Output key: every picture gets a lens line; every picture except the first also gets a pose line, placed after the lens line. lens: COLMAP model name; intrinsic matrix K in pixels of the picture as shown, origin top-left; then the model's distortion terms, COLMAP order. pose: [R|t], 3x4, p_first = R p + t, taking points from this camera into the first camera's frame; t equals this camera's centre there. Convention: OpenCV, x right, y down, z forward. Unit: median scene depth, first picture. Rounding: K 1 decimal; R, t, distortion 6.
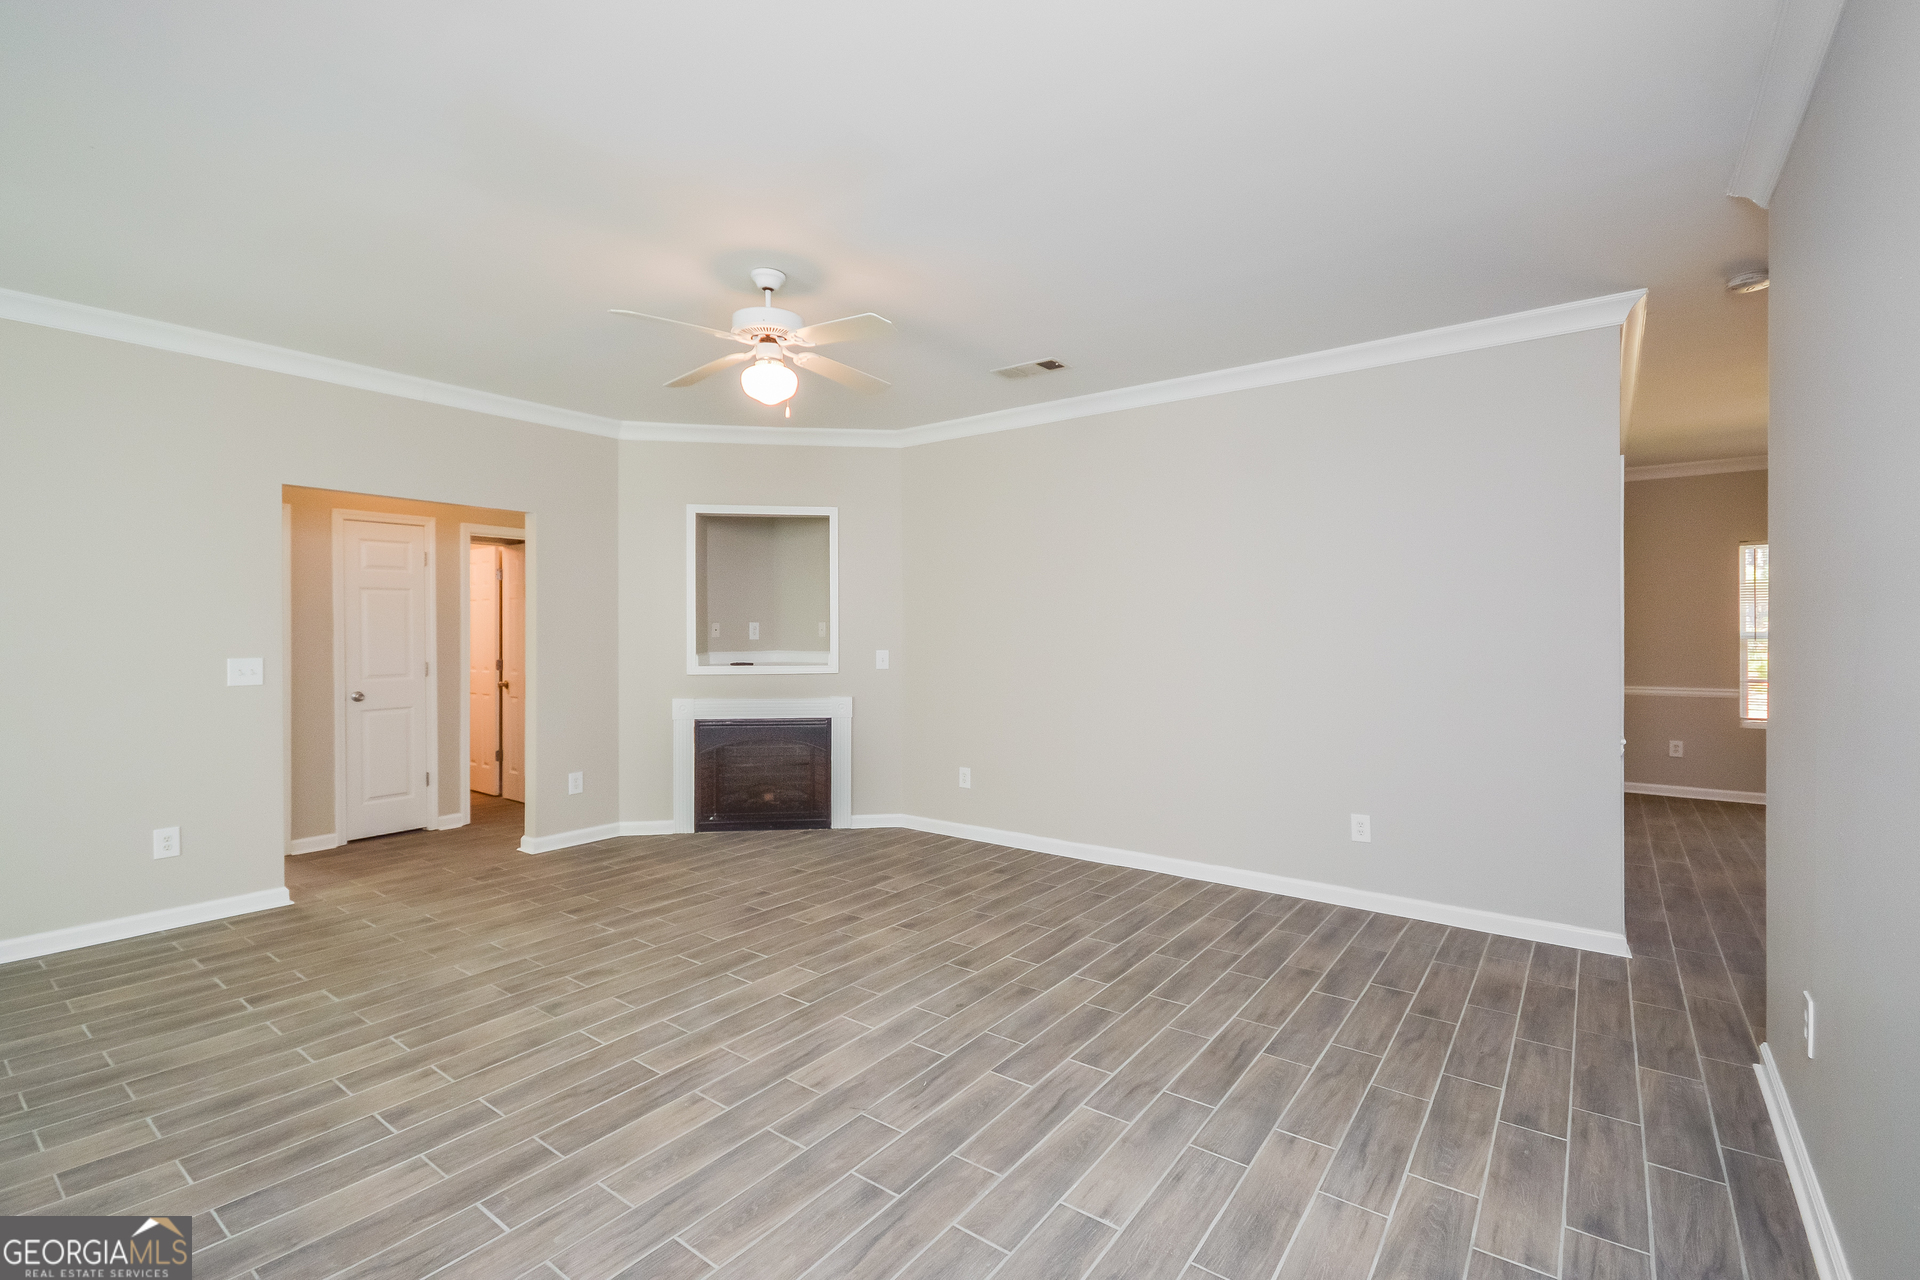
lens RADIAL K [[871.2, 0, 957.9], [0, 871.2, 646.8], [0, 0, 1]] dist [0.006158, -0.004499]
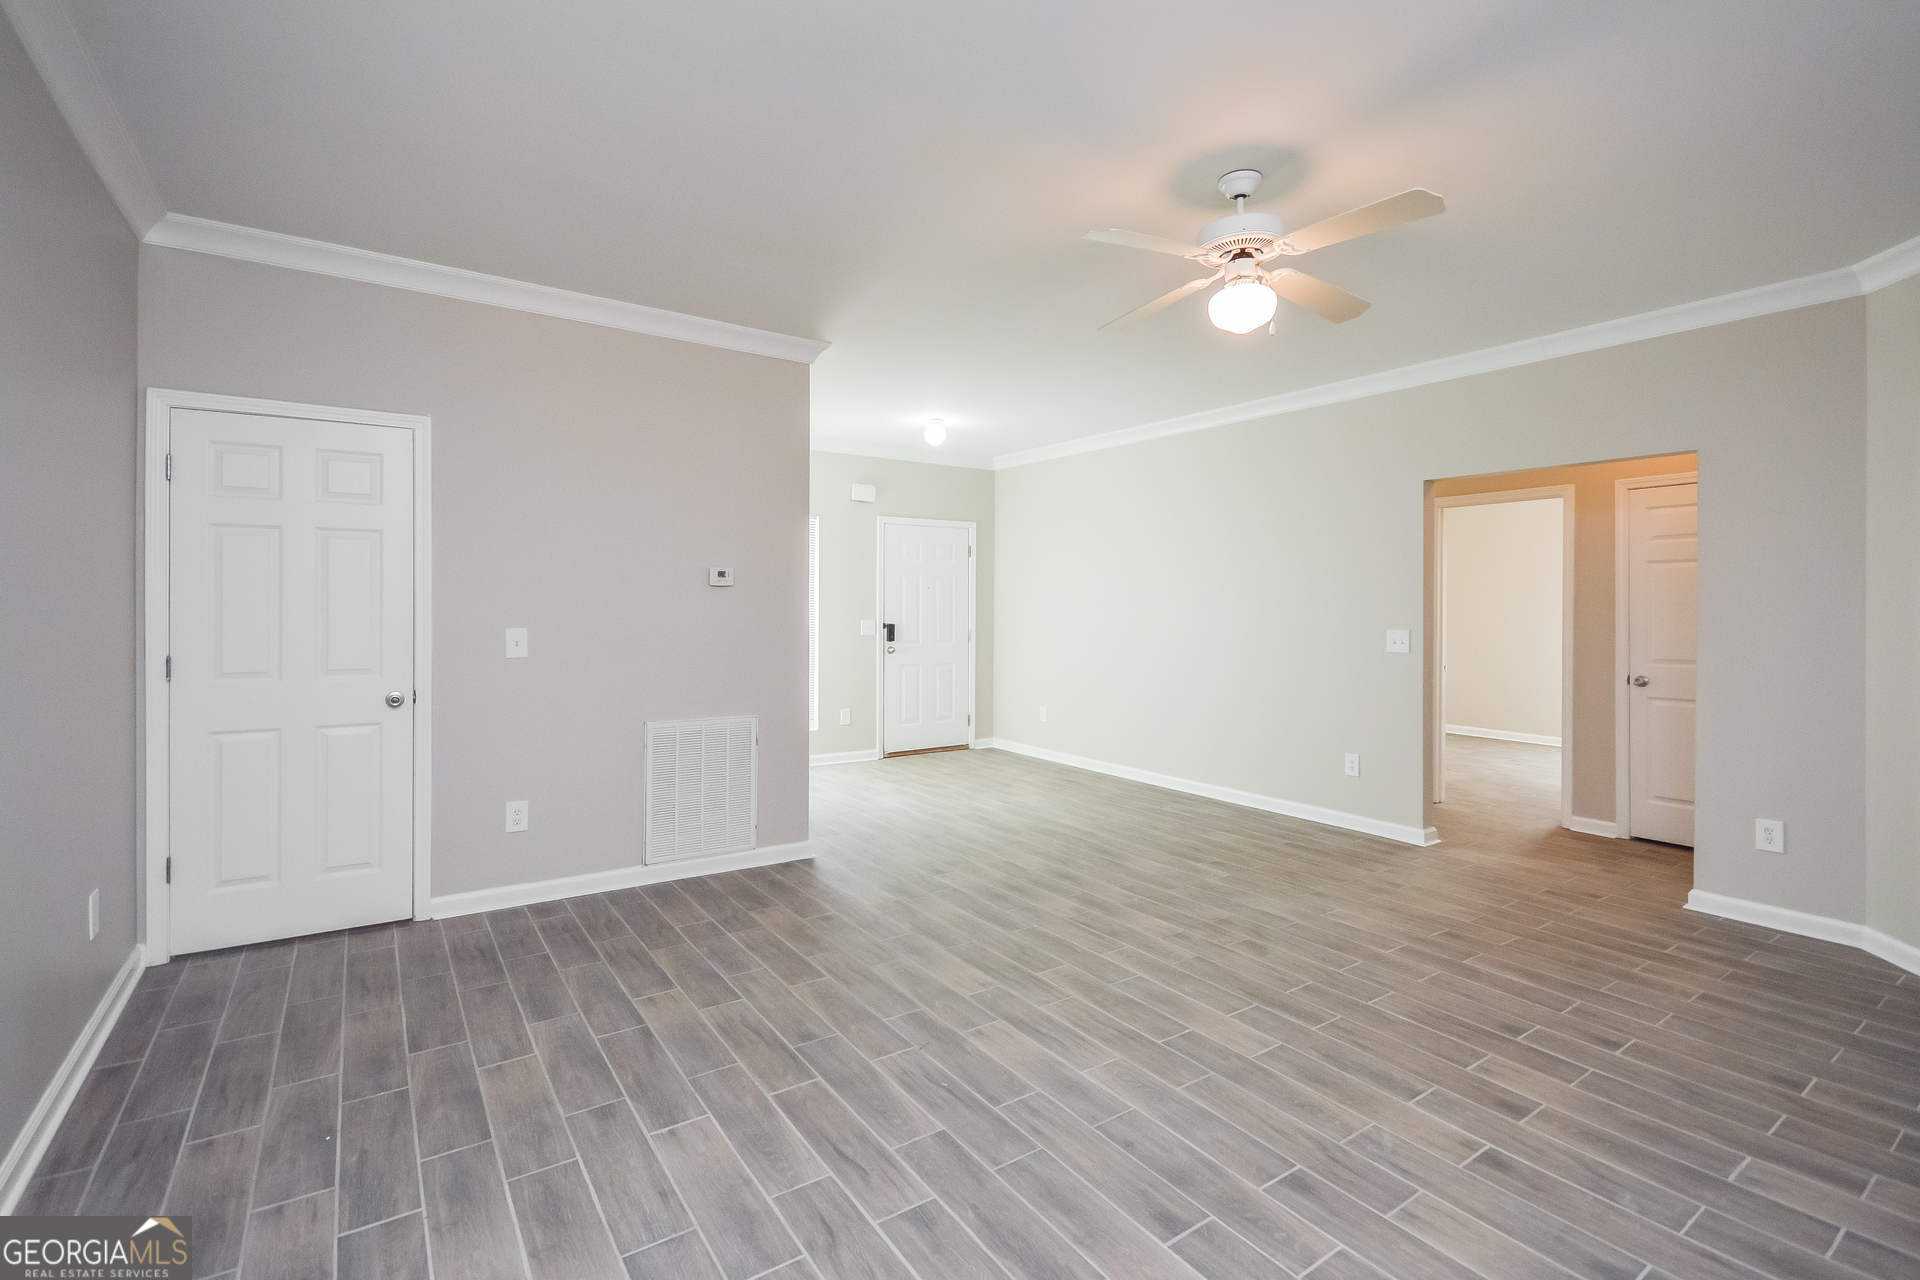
lens RADIAL K [[871.2, 0, 966.9], [0, 871.2, 623.4], [0, 0, 1]] dist [0.006158, -0.004499]
pose [[-0.323330, 0.018140, -0.946112, 0.650324], [-0.024070, 0.999335, 0.027387, -0.018578], [0.945980, 0.031628, -0.322679, 1.018023]]
